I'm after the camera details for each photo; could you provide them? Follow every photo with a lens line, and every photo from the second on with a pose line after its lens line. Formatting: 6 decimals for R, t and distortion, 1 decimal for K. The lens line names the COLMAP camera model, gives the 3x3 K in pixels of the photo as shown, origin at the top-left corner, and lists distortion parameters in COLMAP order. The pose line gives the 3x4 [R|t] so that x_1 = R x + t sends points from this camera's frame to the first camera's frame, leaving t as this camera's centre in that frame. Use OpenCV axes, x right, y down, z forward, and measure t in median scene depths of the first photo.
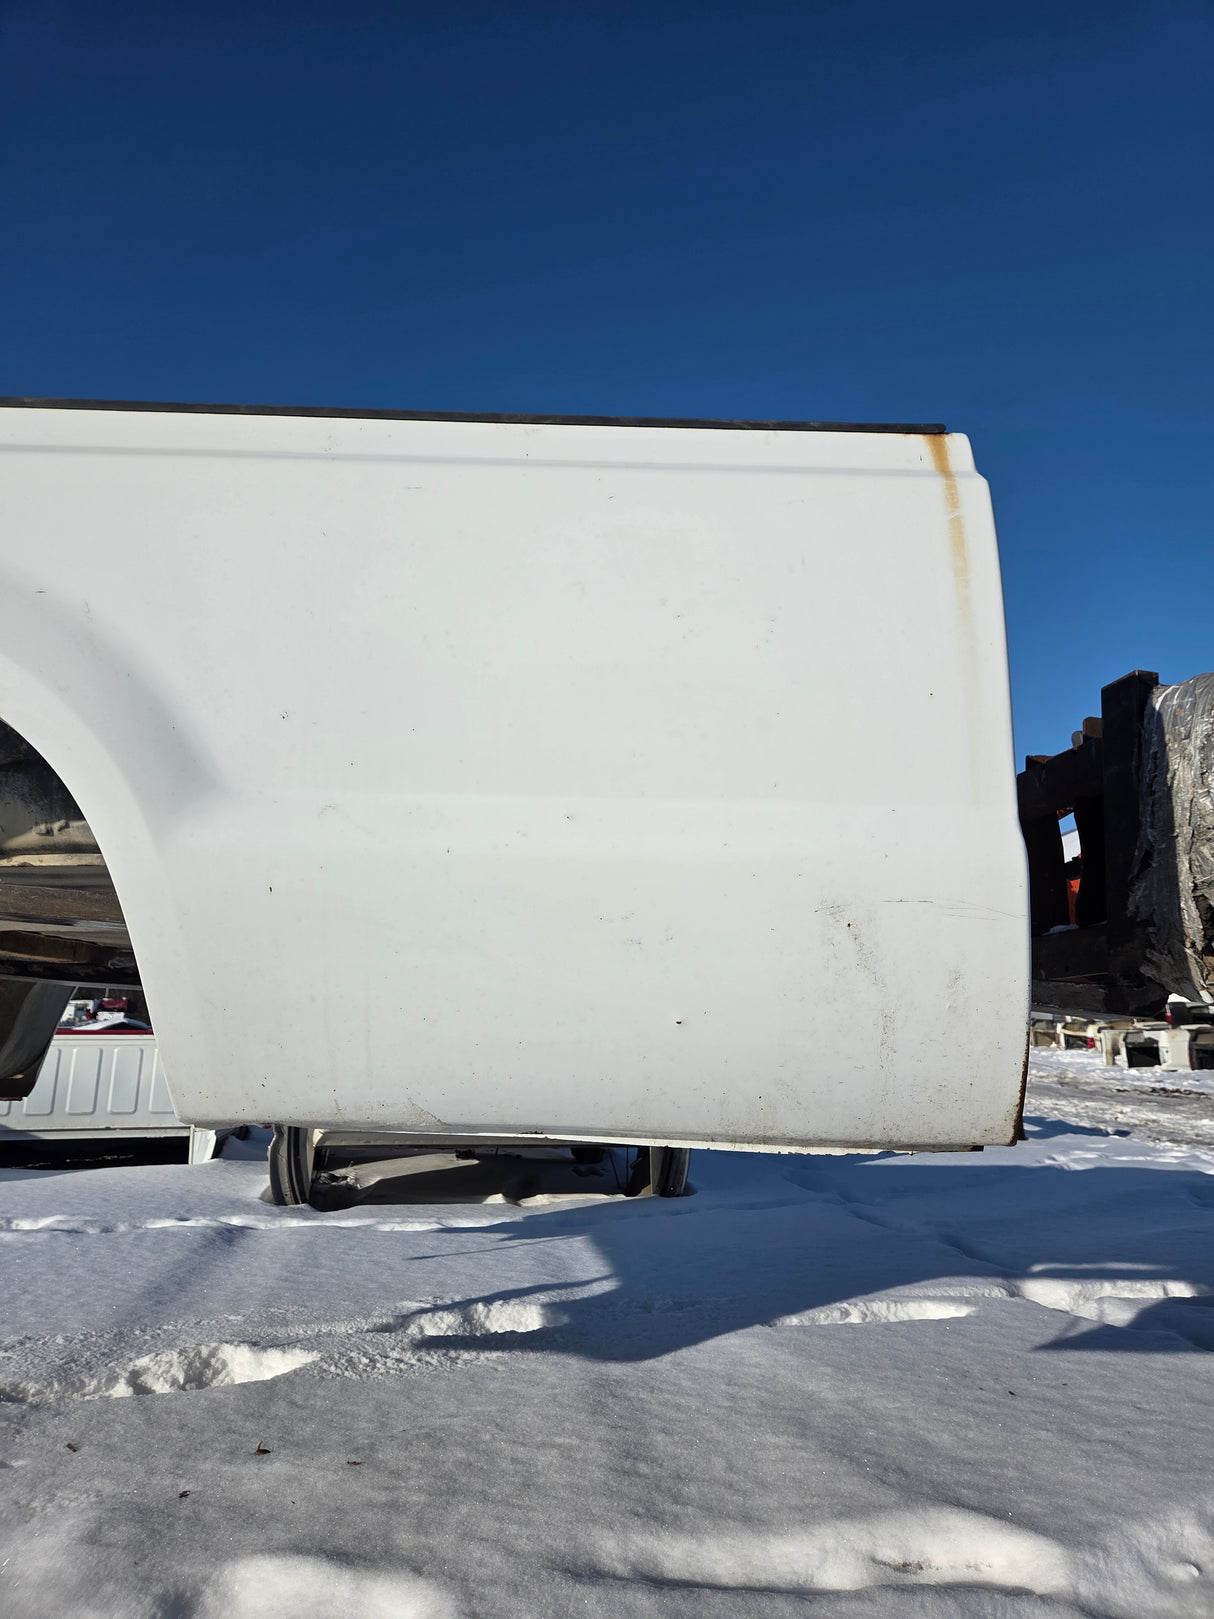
lens RADIAL K [[1085.1, 0, 615.1], [0, 1085.1, 788.8], [0, 0, 1]] dist [0.061558, -0.052591]
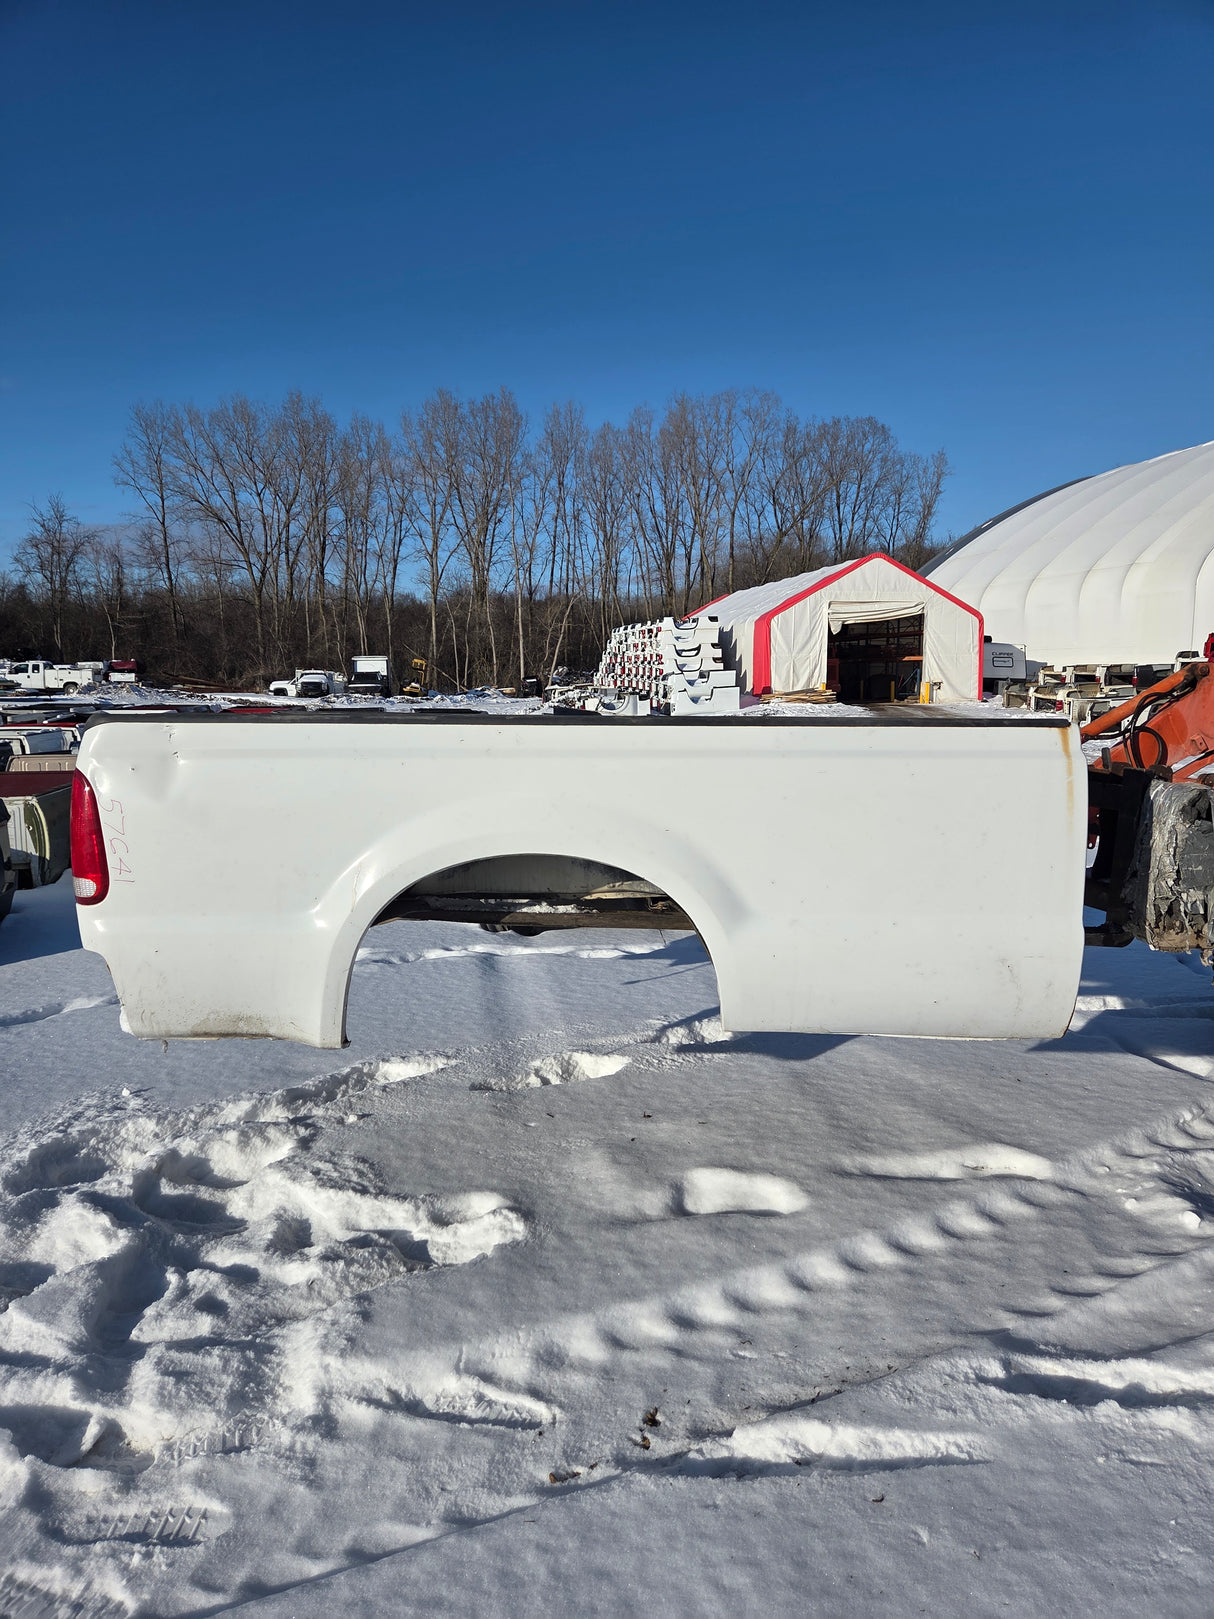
lens RADIAL K [[1071.5, 0, 615.3], [0, 1071.5, 808.2], [0, 0, 1]] dist [0.074149, -0.063900]
pose [[0.999835, -0.011406, 0.014131, -0.432756], [0.006043, 0.942760, 0.333418, -0.632833], [-0.017125, -0.333278, 0.942673, -0.718891]]
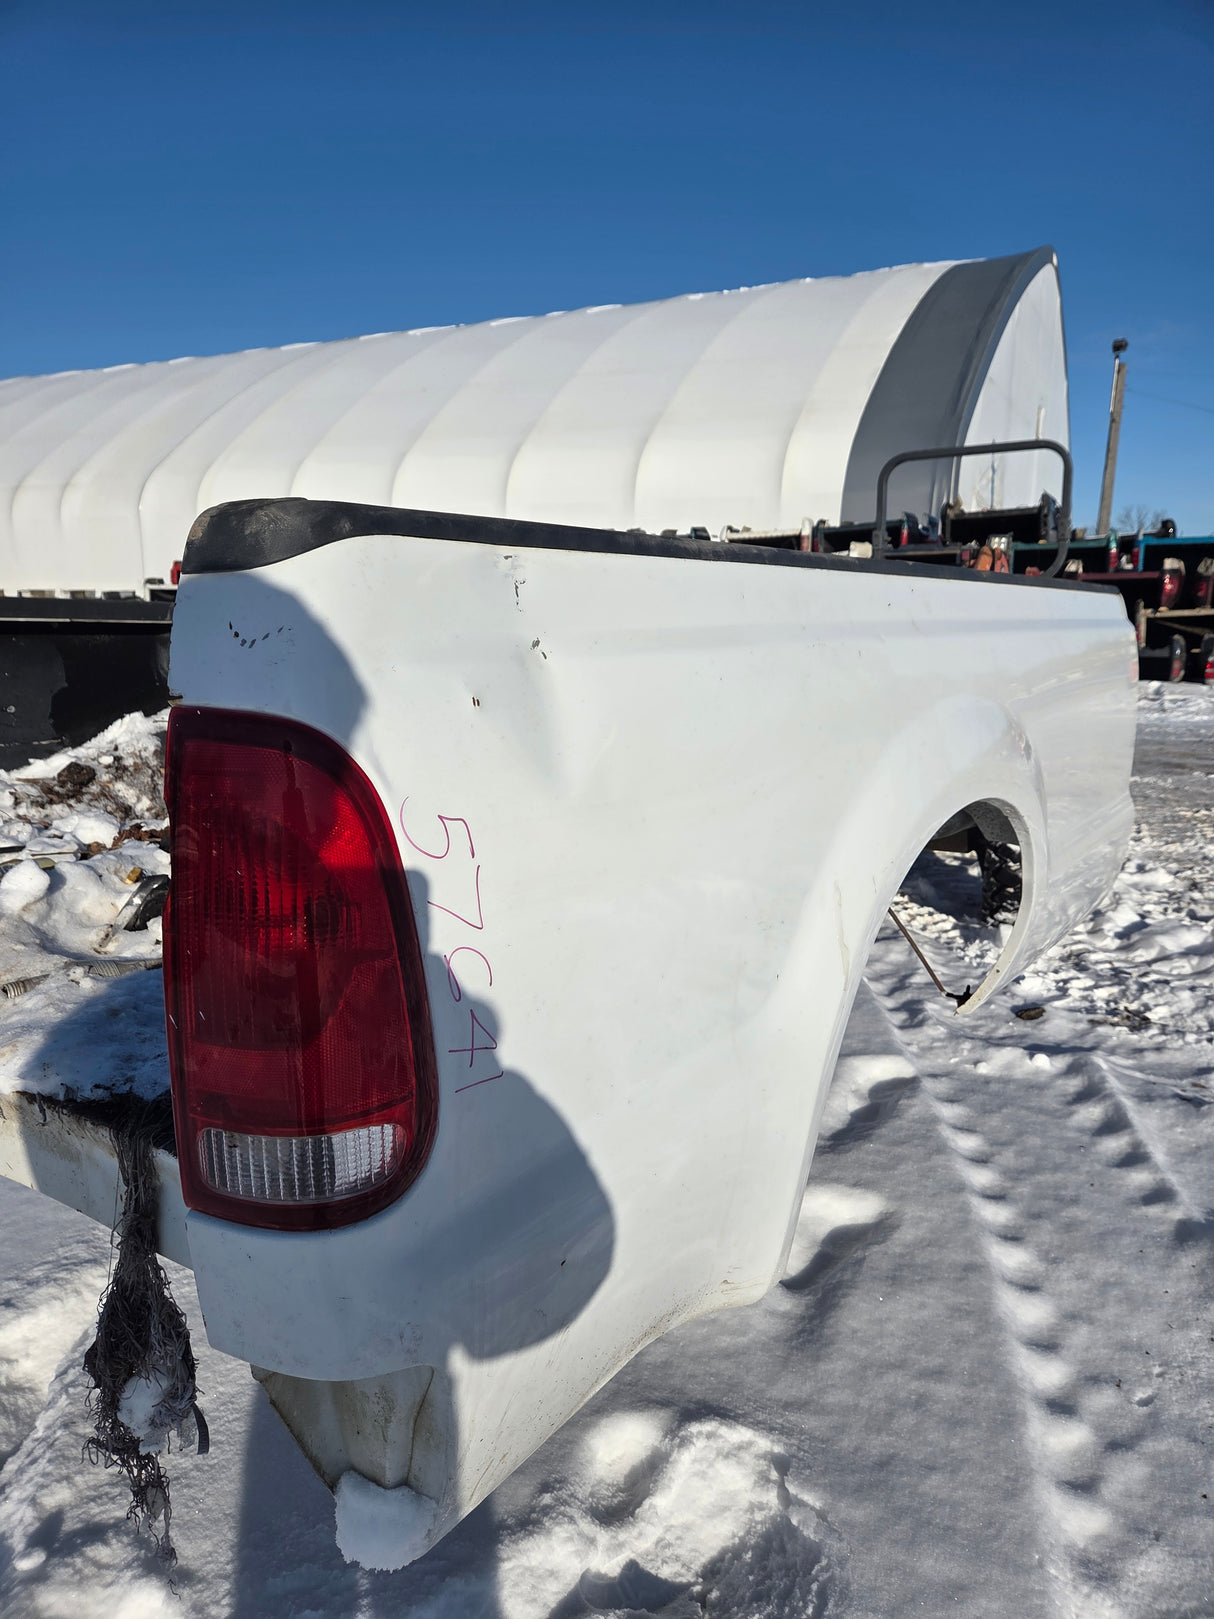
lens RADIAL K [[1078.7, 0, 604.6], [0, 1078.7, 802.9], [0, 0, 1]] dist [0.061660, -0.053993]
pose [[0.588432, -0.146192, 0.795221, -1.377353], [-0.176228, 0.936684, 0.302600, -0.299287], [-0.789108, -0.318199, 0.525412, 0.412064]]
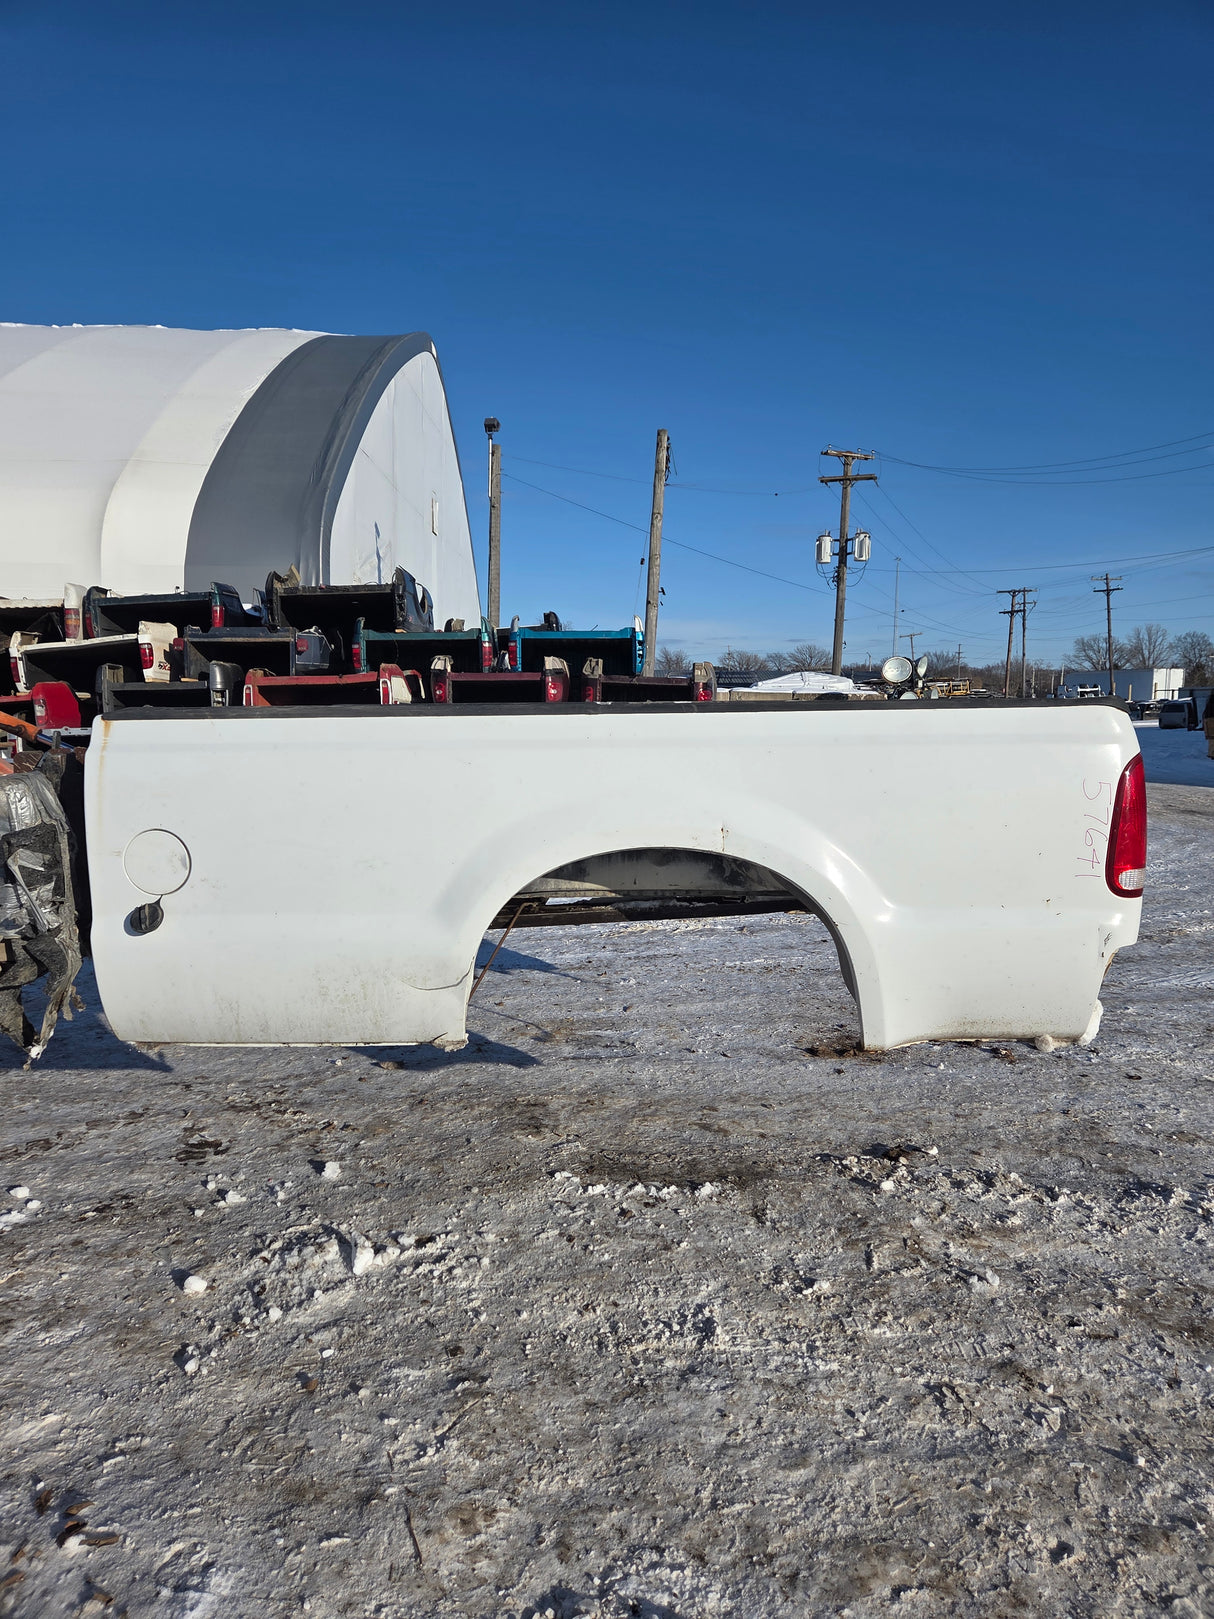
lens RADIAL K [[1066.6, 0, 605.0], [0, 1066.6, 797.3], [0, 0, 1]] dist [0.080701, -0.071161]
pose [[0.138112, -0.088521, 0.986453, 2.399230], [-0.216103, 0.969306, 0.117239, -0.278079], [-0.966553, -0.229368, 0.114743, 0.808082]]
